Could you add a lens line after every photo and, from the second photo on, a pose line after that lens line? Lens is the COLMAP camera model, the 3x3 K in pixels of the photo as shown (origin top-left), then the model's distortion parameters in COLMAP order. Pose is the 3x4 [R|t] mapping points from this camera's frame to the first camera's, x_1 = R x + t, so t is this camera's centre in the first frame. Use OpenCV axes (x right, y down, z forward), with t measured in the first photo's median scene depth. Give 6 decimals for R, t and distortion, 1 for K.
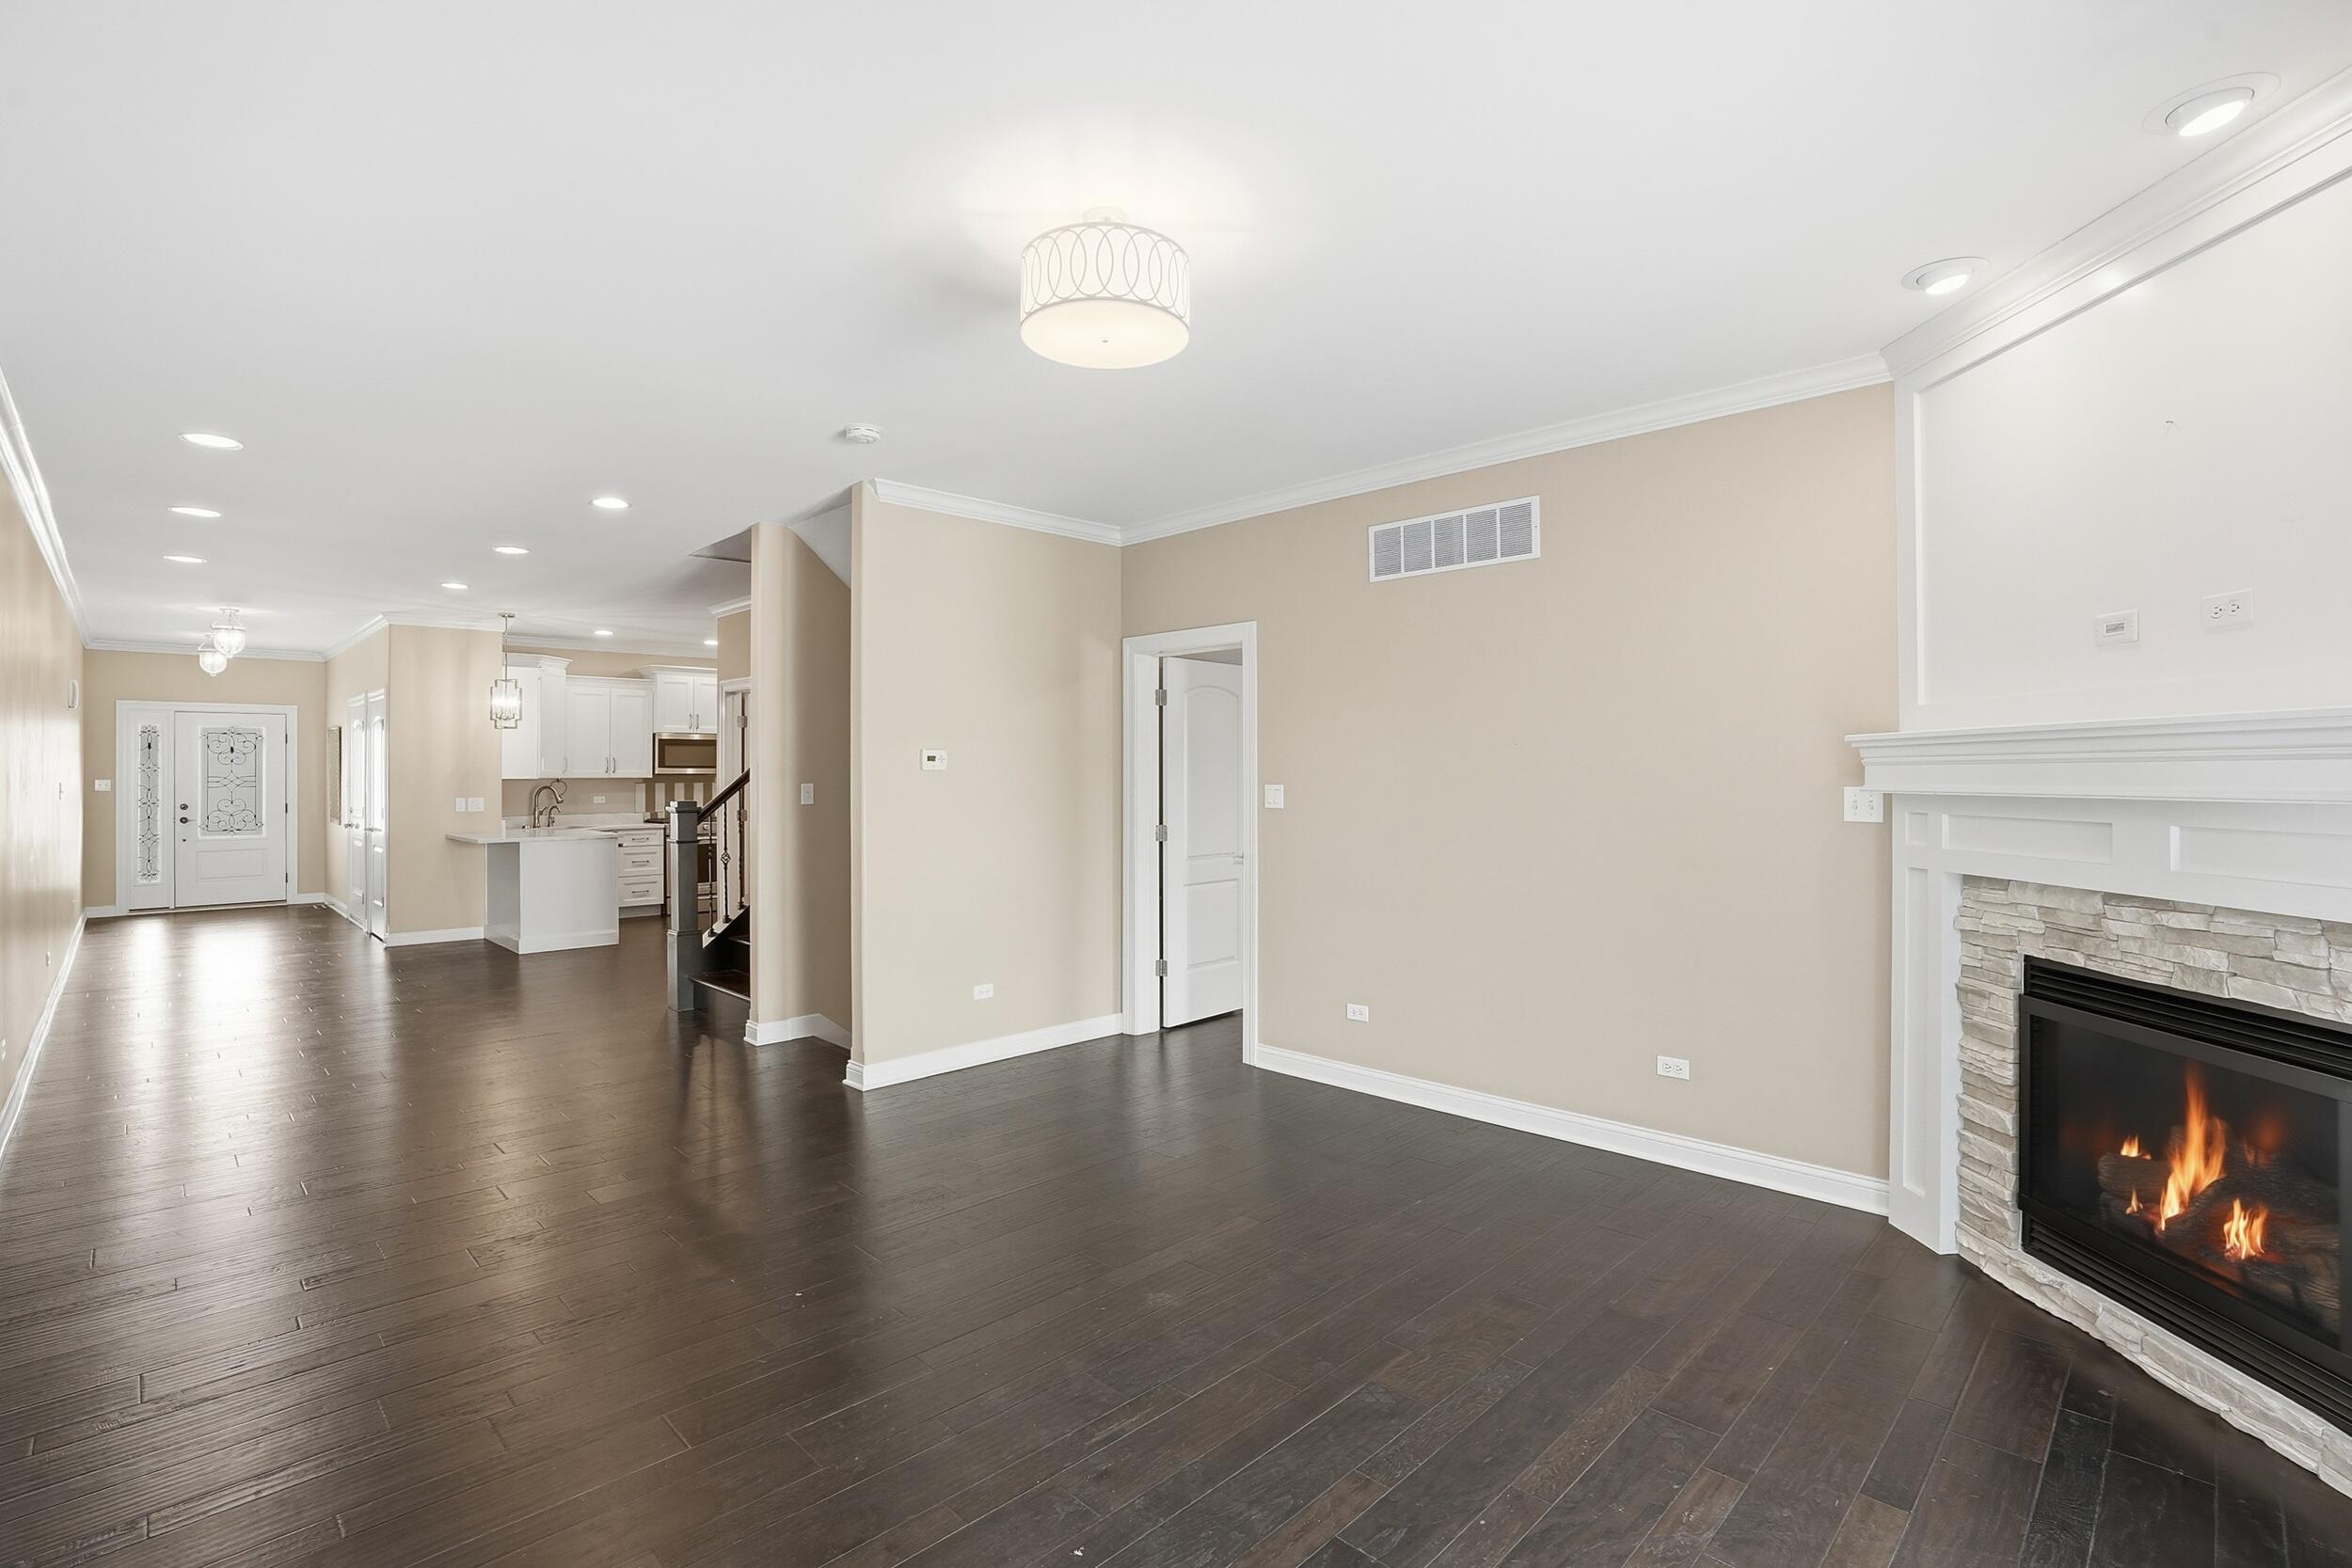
lens RADIAL K [[1094.0, 0, 1180.8], [0, 1094.0, 766.0], [0, 0, 1]] dist [-0.036361, 0.008665]
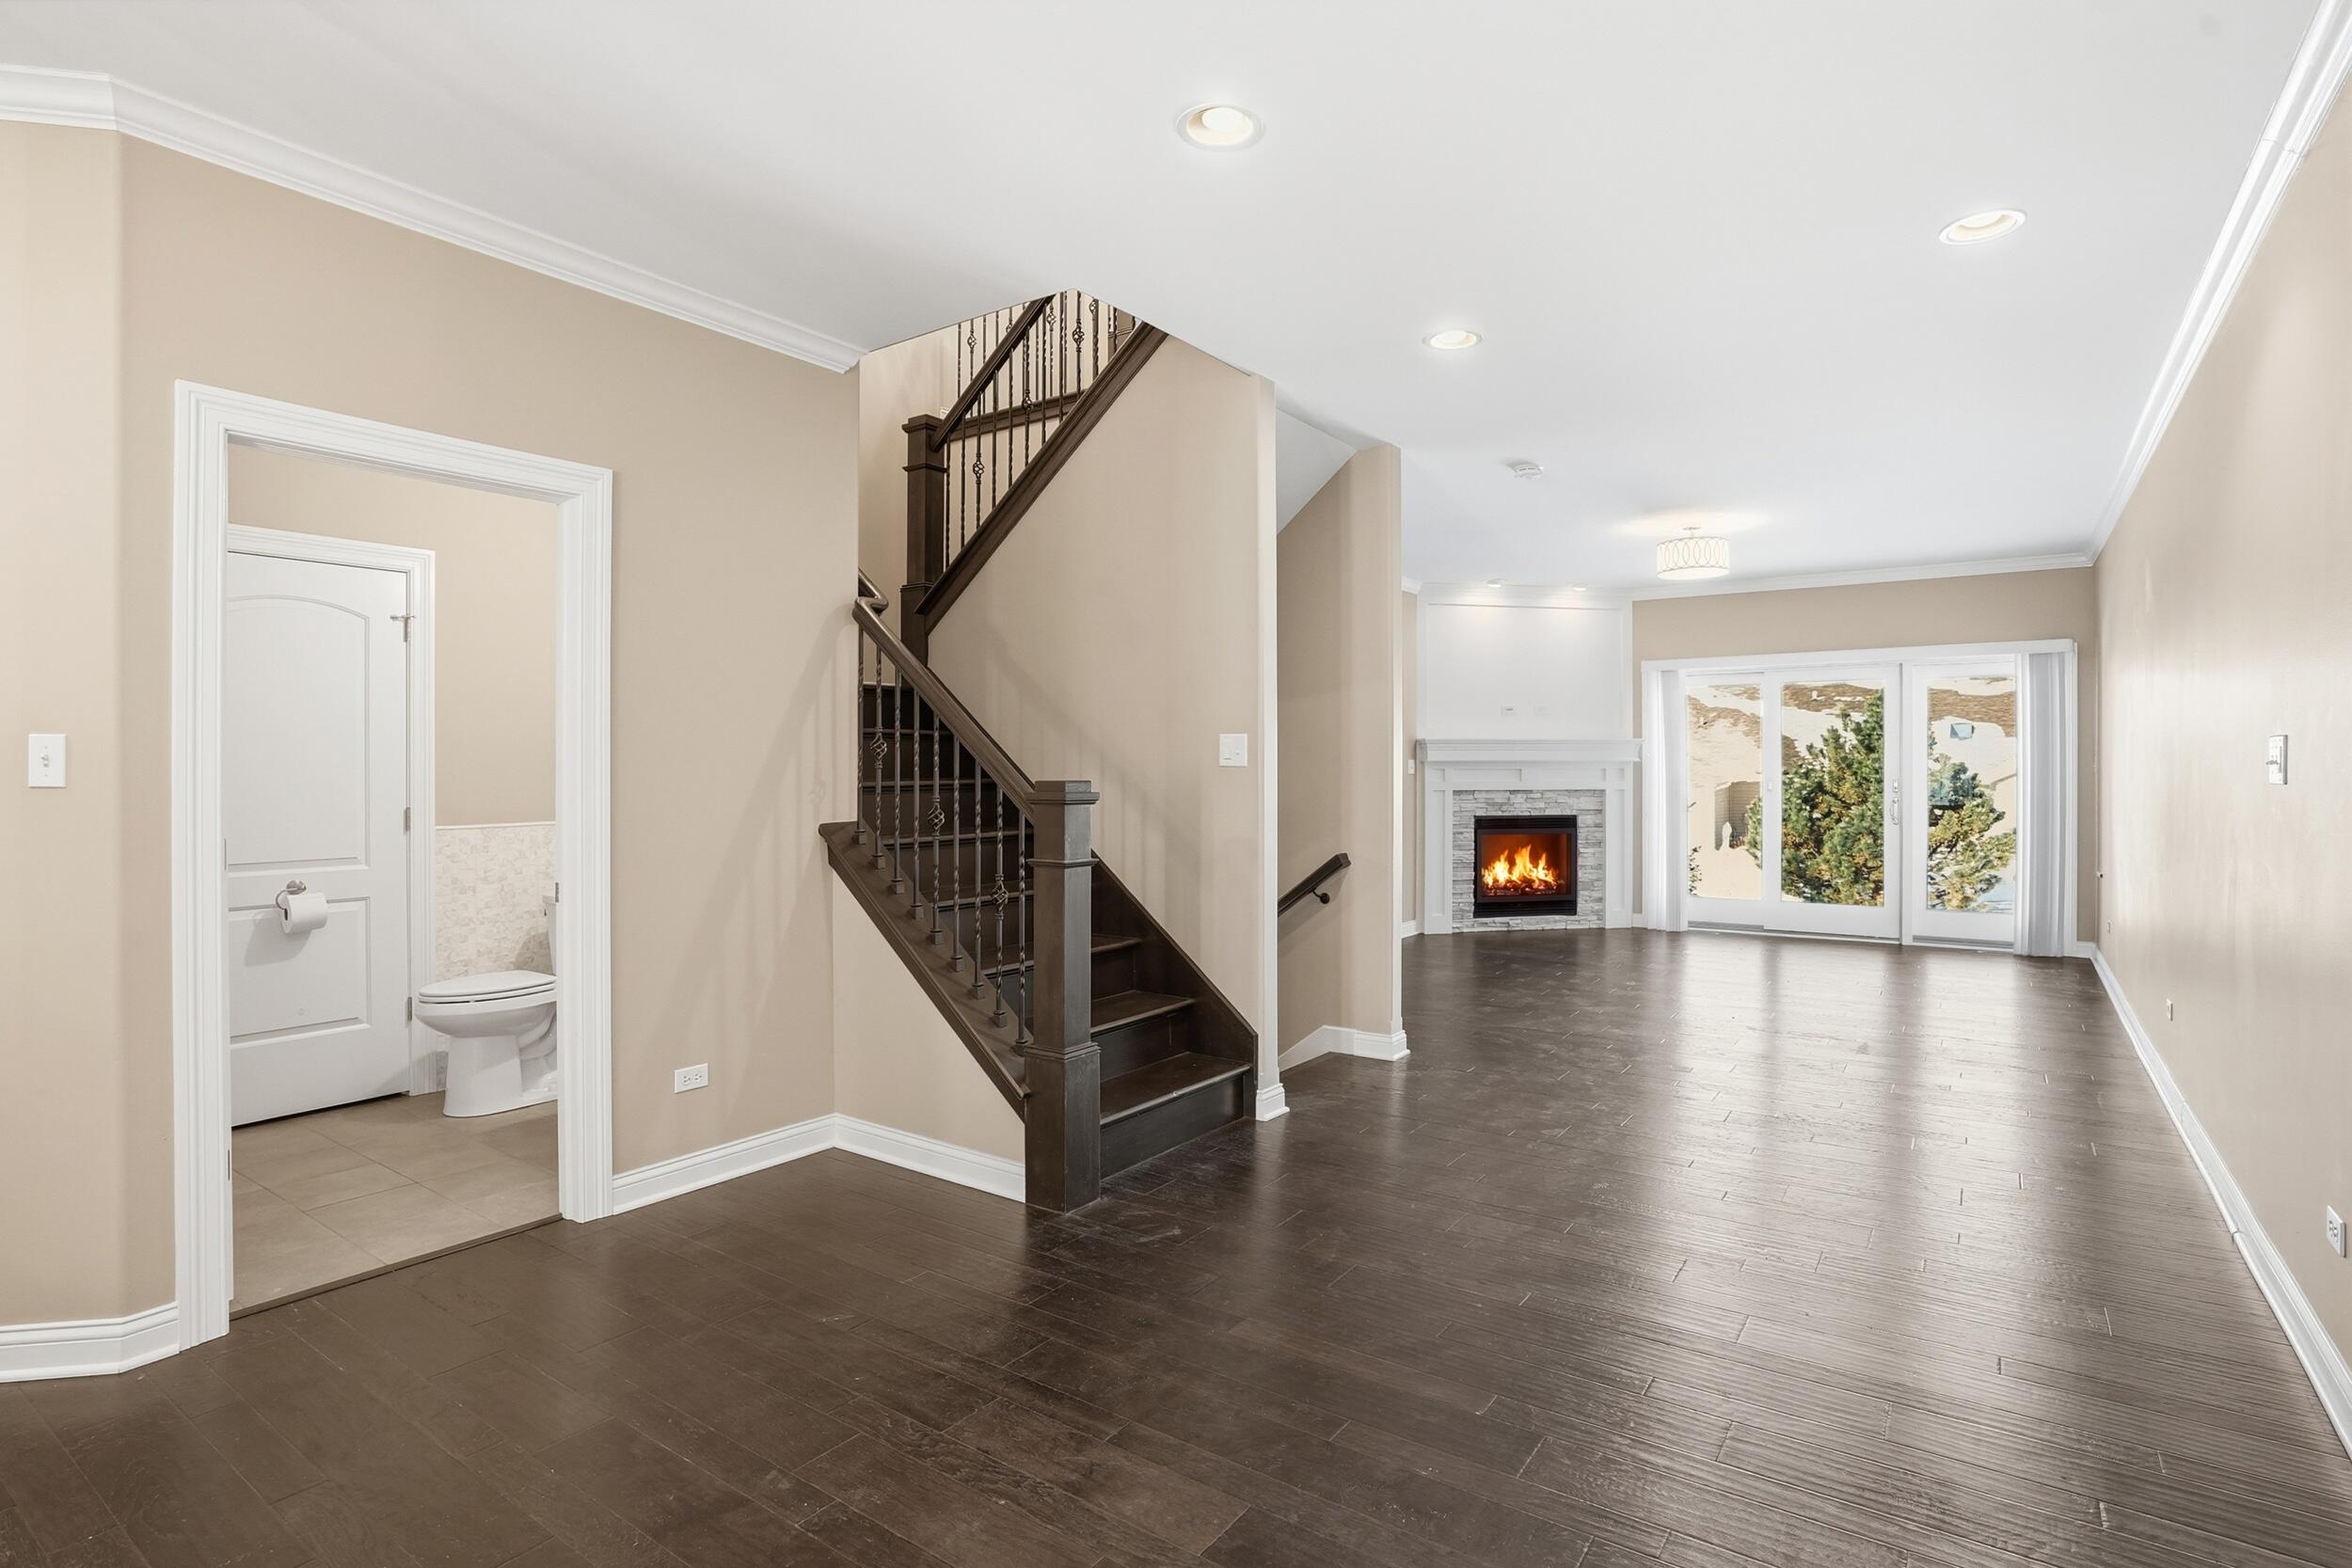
lens RADIAL K [[1144.9, 0, 1183.8], [0, 1144.9, 783.8], [0, 0, 1]] dist [-0.029155, 0.003701]
pose [[-0.173121, -0.007843, 0.984869, -2.018310], [-0.004122, 0.999965, 0.007239, 0.065716], [-0.984892, -0.002807, -0.173148, 2.189757]]
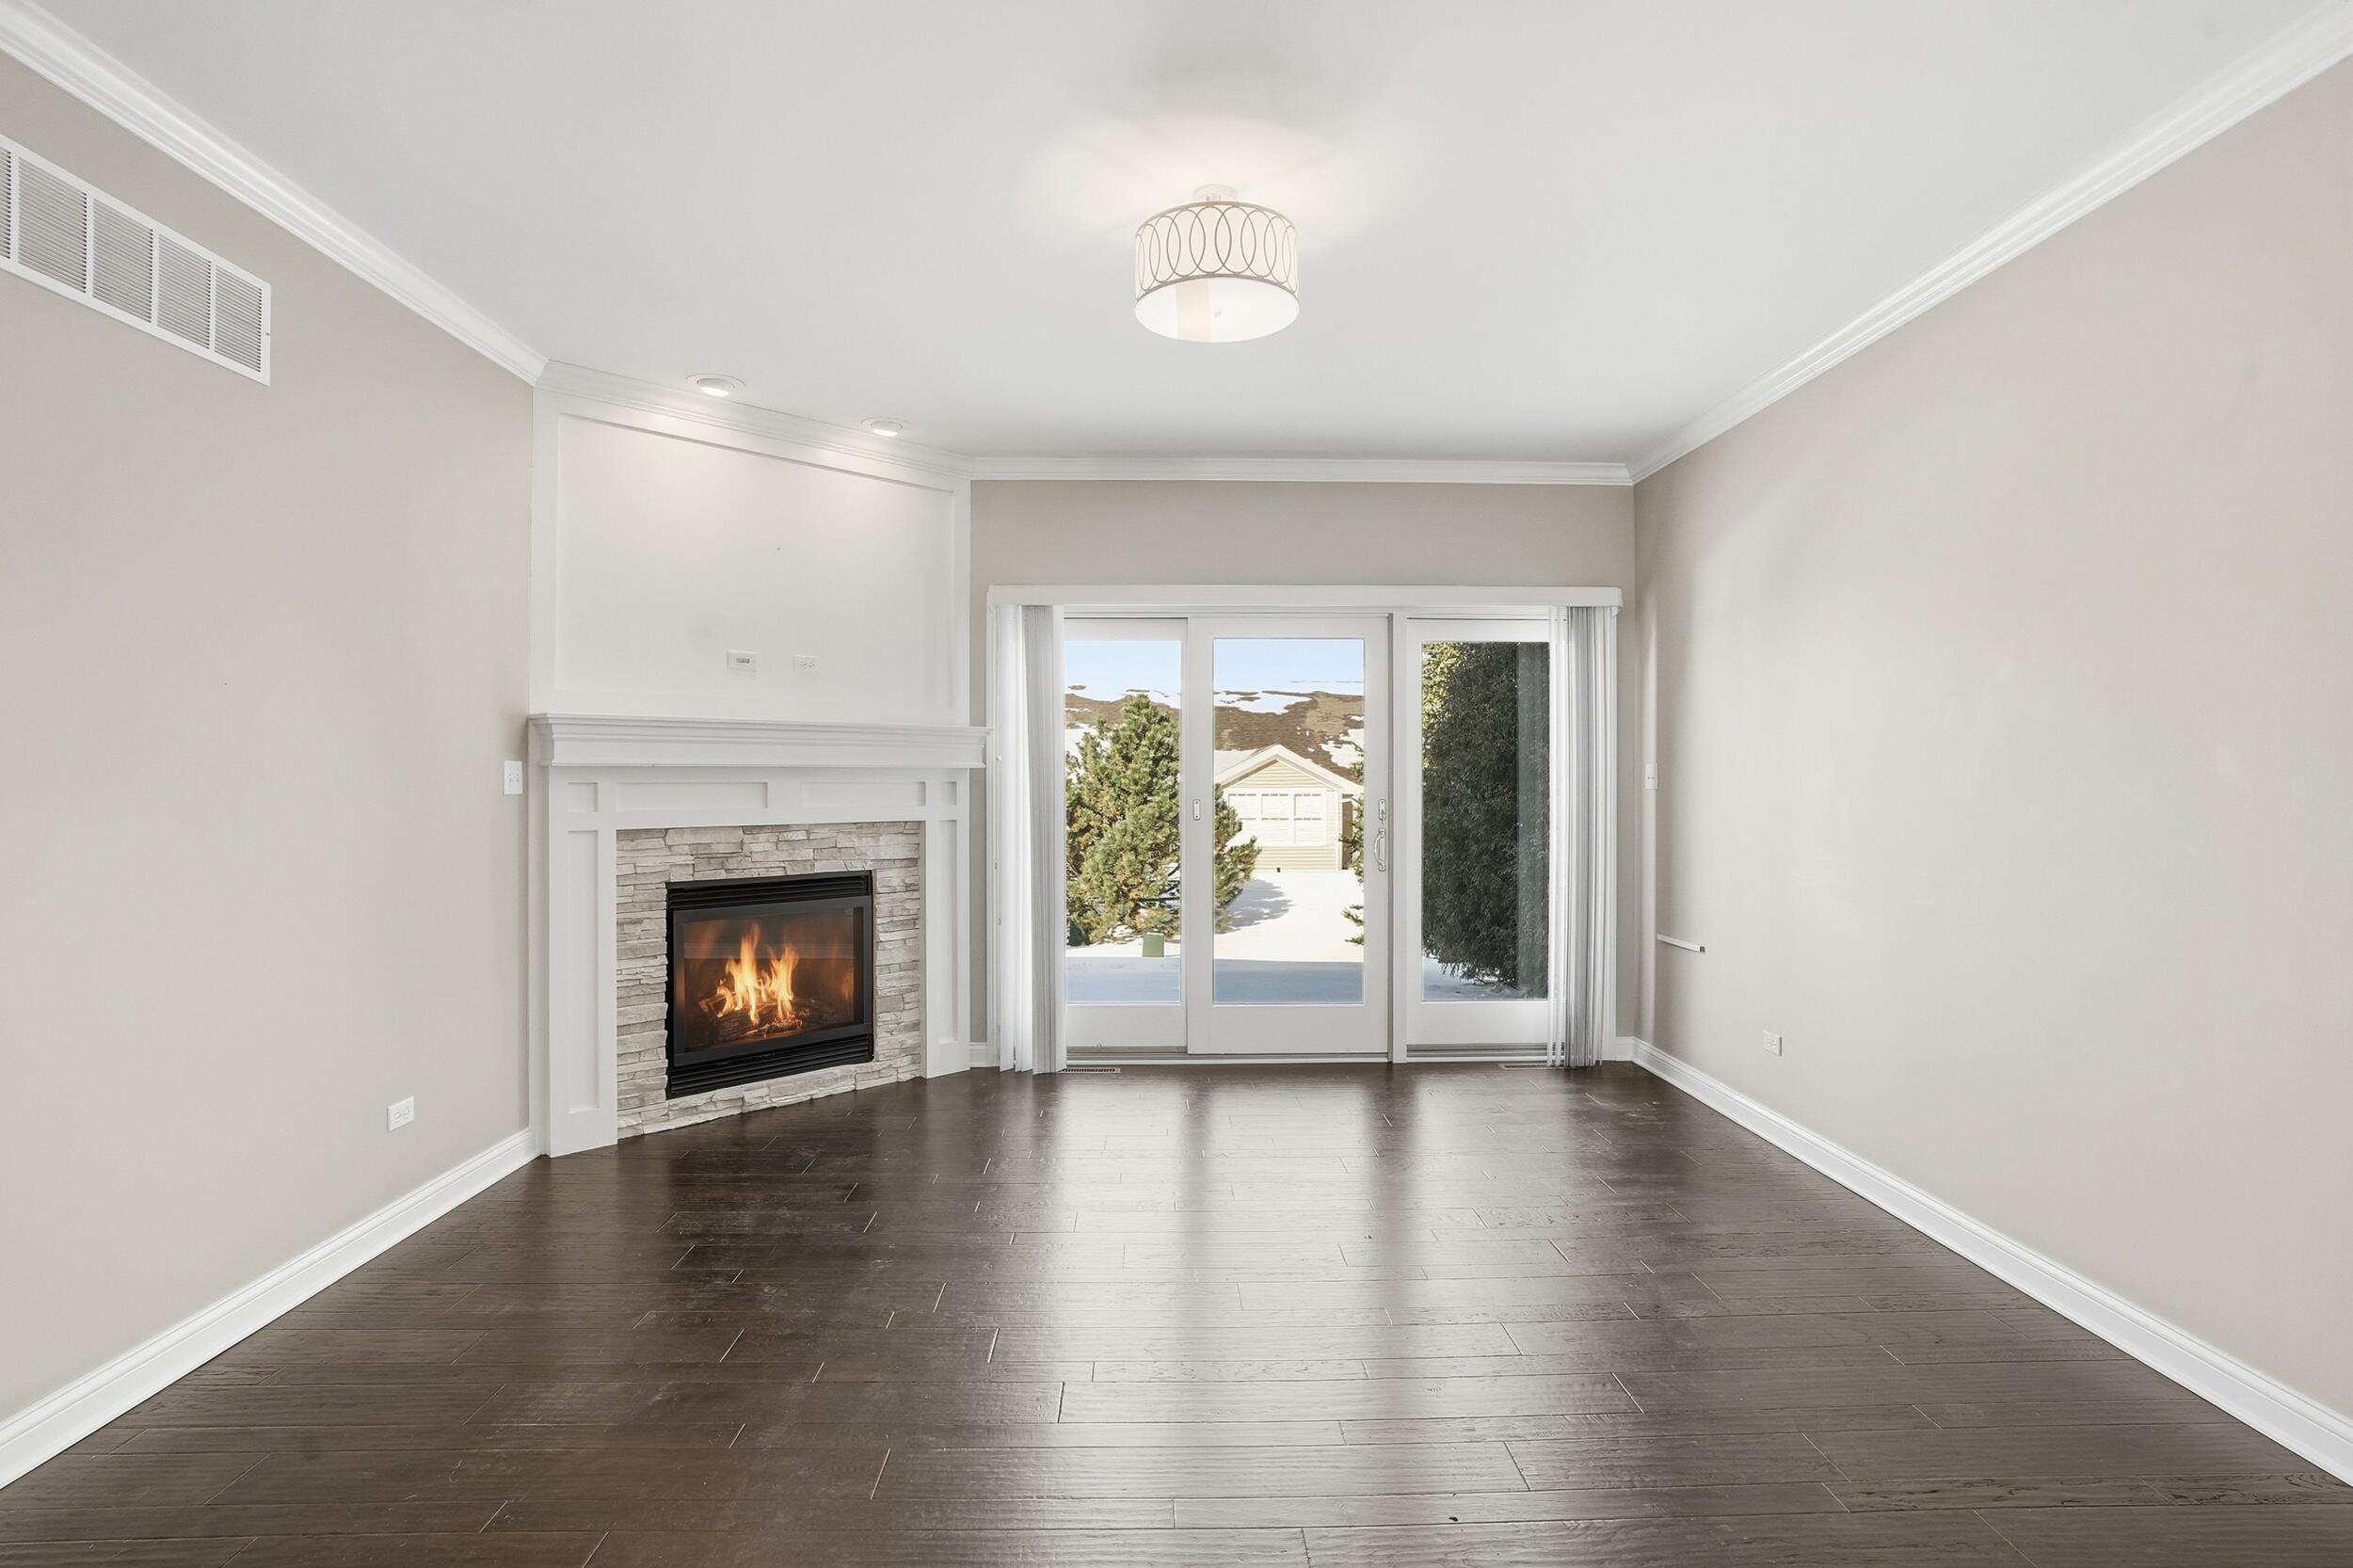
lens RADIAL K [[1198.6, 0, 1184.7], [0, 1198.6, 768.1], [0, 0, 1]] dist [-0.031425, -0.000516]
pose [[-0.729257, 0.012486, 0.684126, -0.701258], [0.001544, 0.999861, -0.016602, 0.052626], [-0.684238, -0.011051, -0.729175, 1.570036]]
